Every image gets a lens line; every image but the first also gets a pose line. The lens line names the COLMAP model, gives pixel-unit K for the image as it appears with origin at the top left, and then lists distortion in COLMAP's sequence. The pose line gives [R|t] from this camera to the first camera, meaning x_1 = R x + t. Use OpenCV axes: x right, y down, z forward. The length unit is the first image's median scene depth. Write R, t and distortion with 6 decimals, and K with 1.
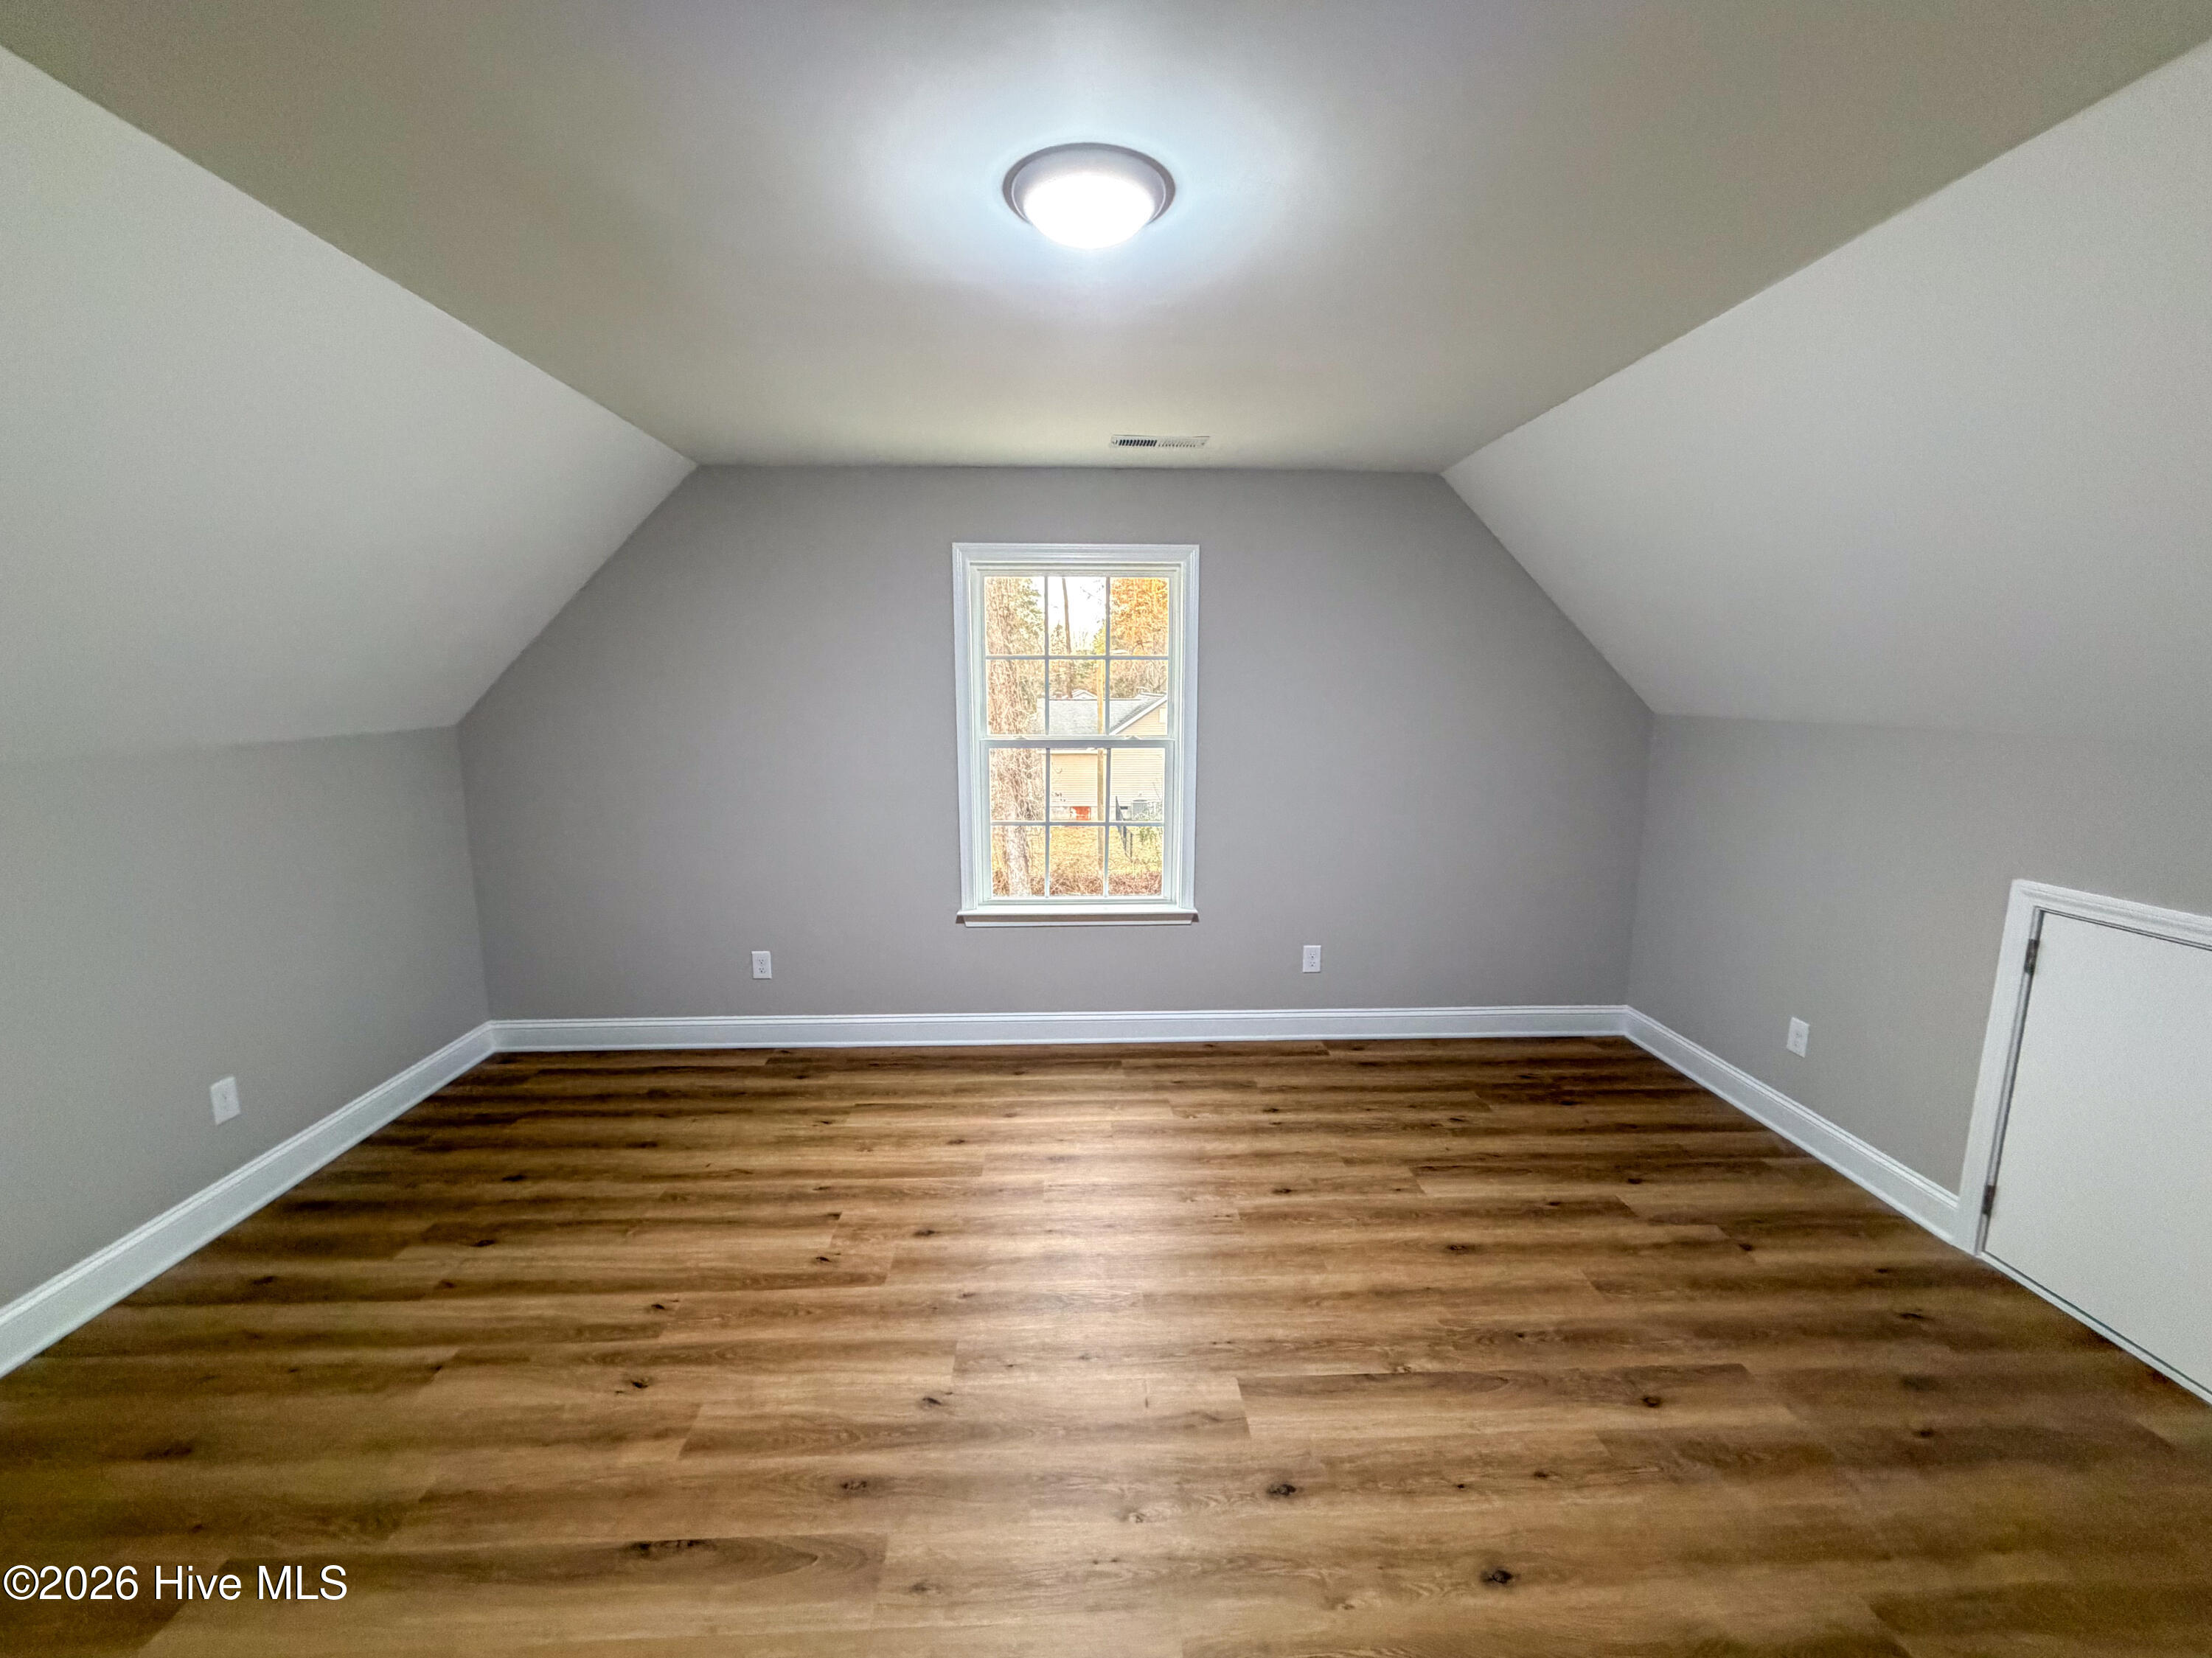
lens RADIAL K [[904.0, 0, 1099.0], [0, 904.0, 832.8], [0, 0, 1]] dist [0.000222, -0.000161]
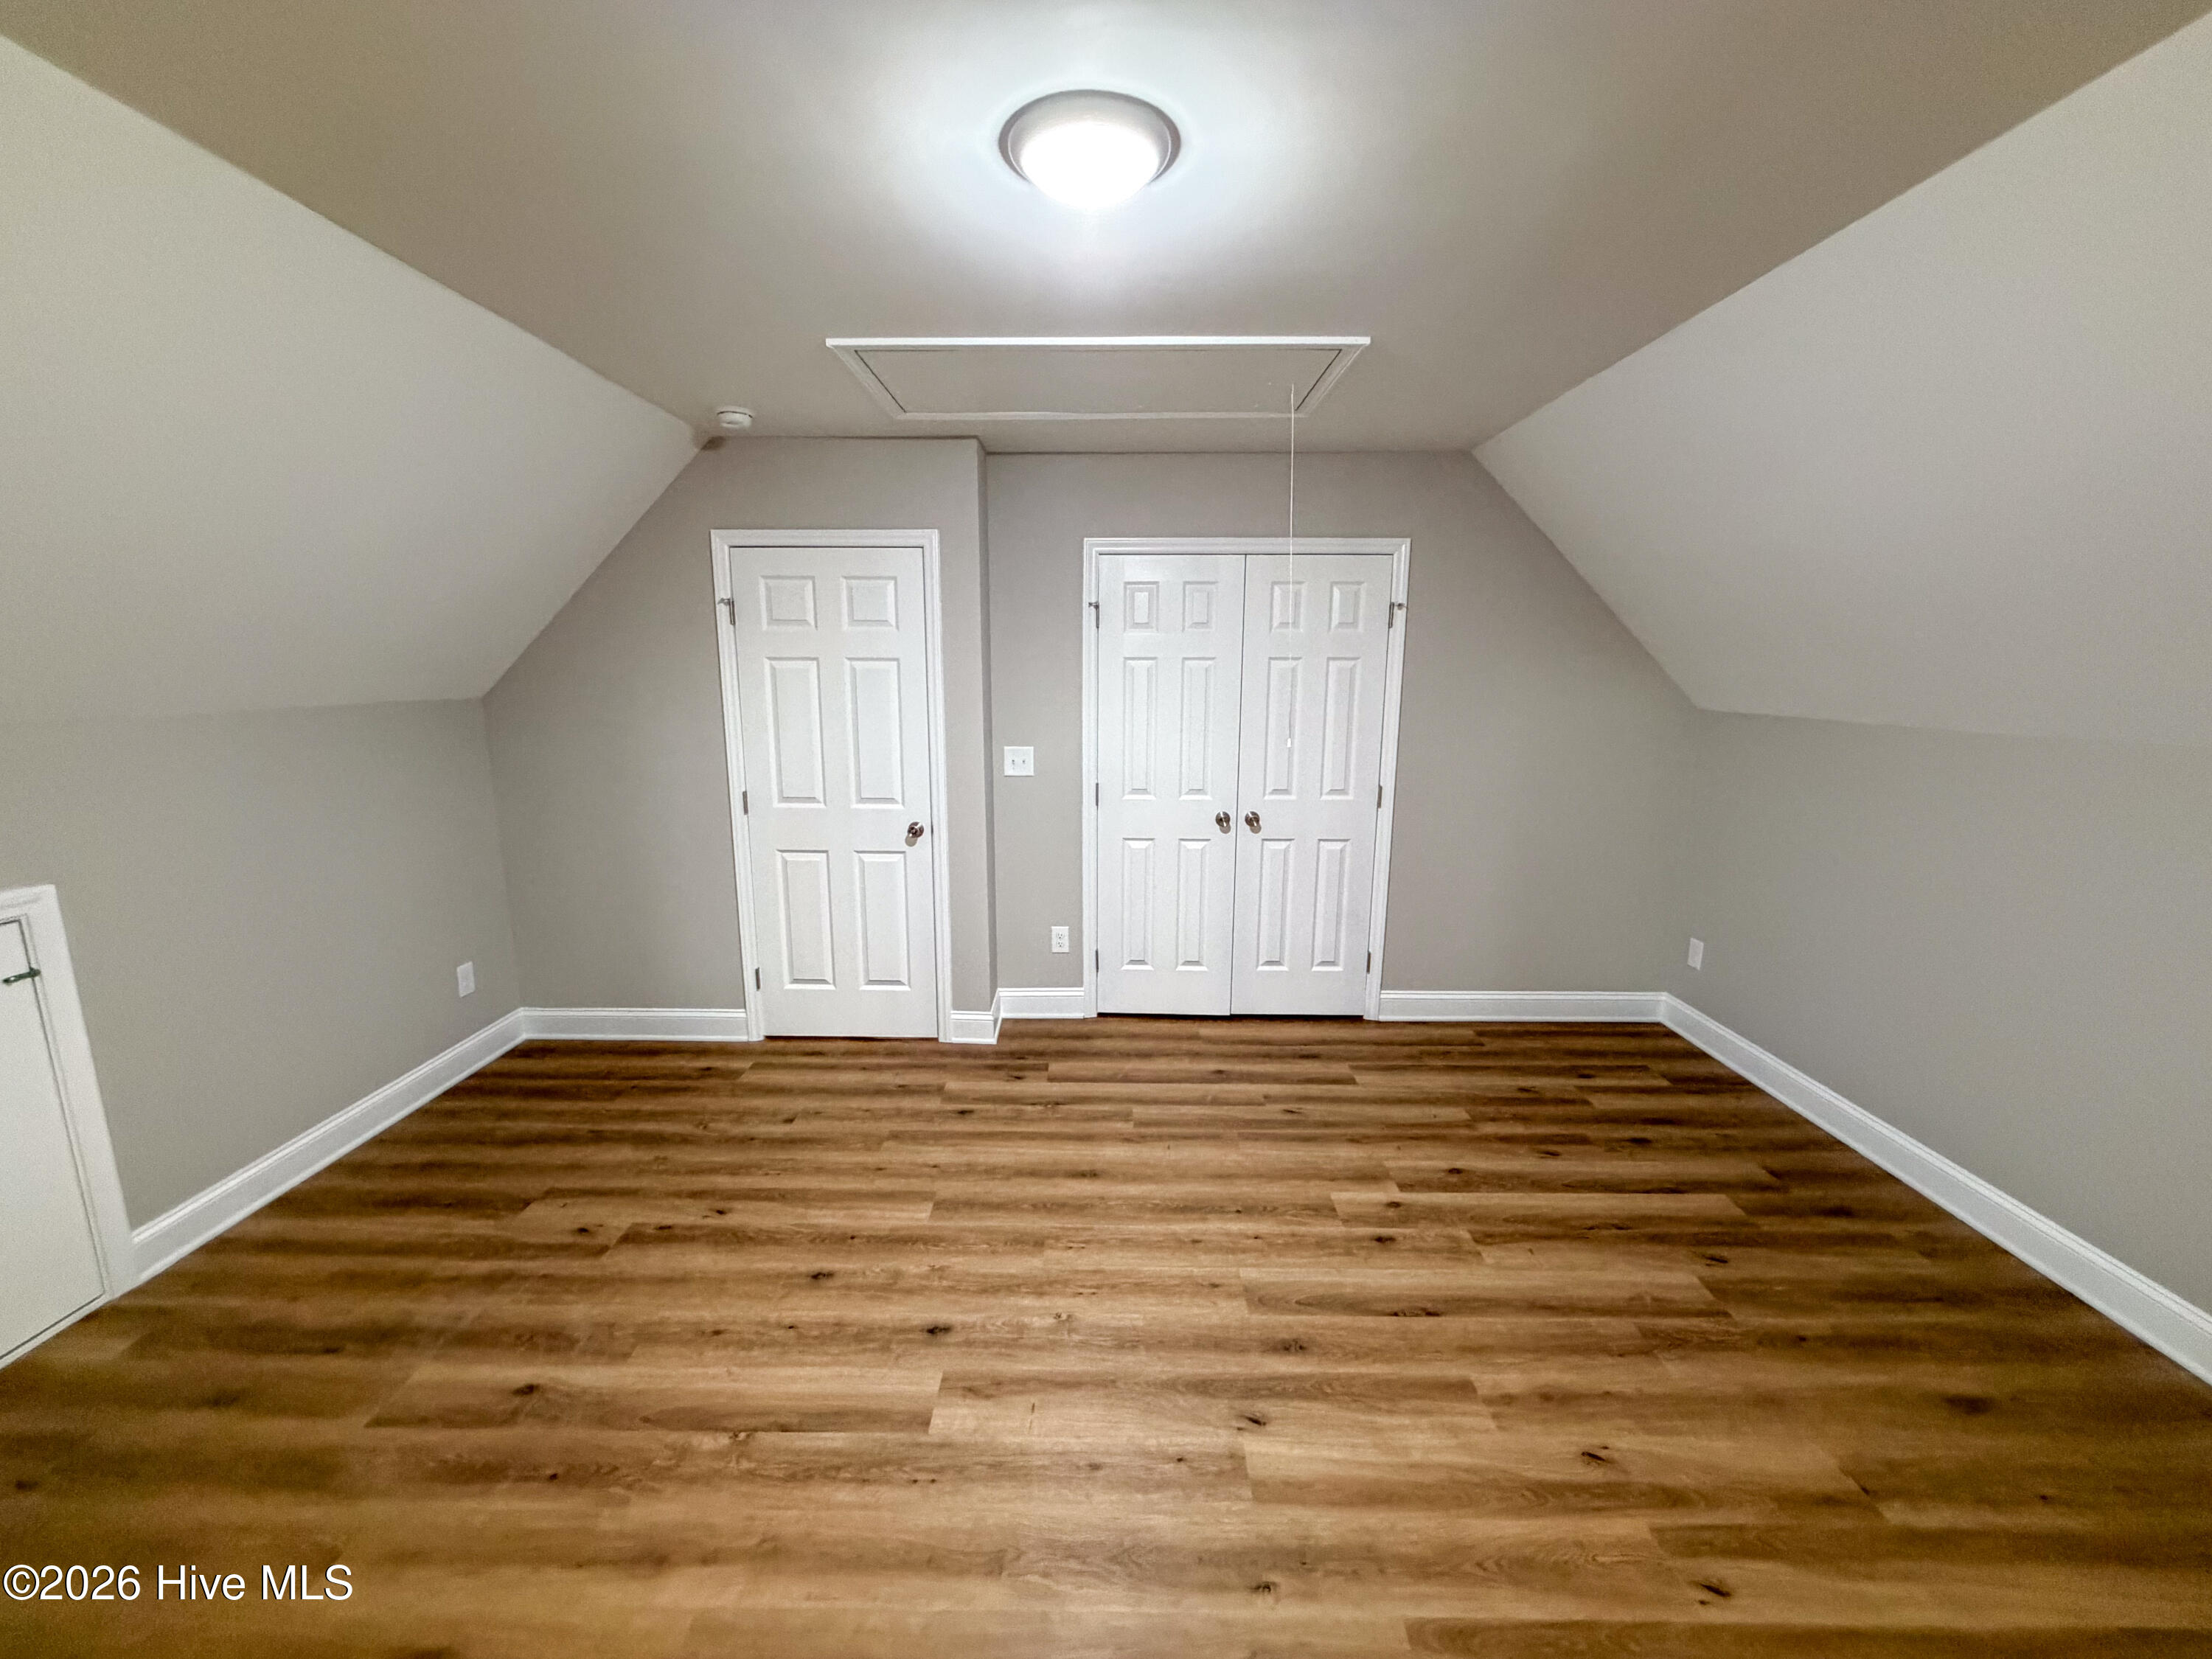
lens RADIAL K [[904.1, 0, 1099.0], [0, 904.1, 833.3], [0, 0, 1]] dist [0.000222, -0.000161]
pose [[-0.998817, -0.011339, 0.047277, -0.058123], [0.005642, 0.938820, 0.344363, -0.290139], [-0.048289, 0.344223, -0.937645, 1.721628]]
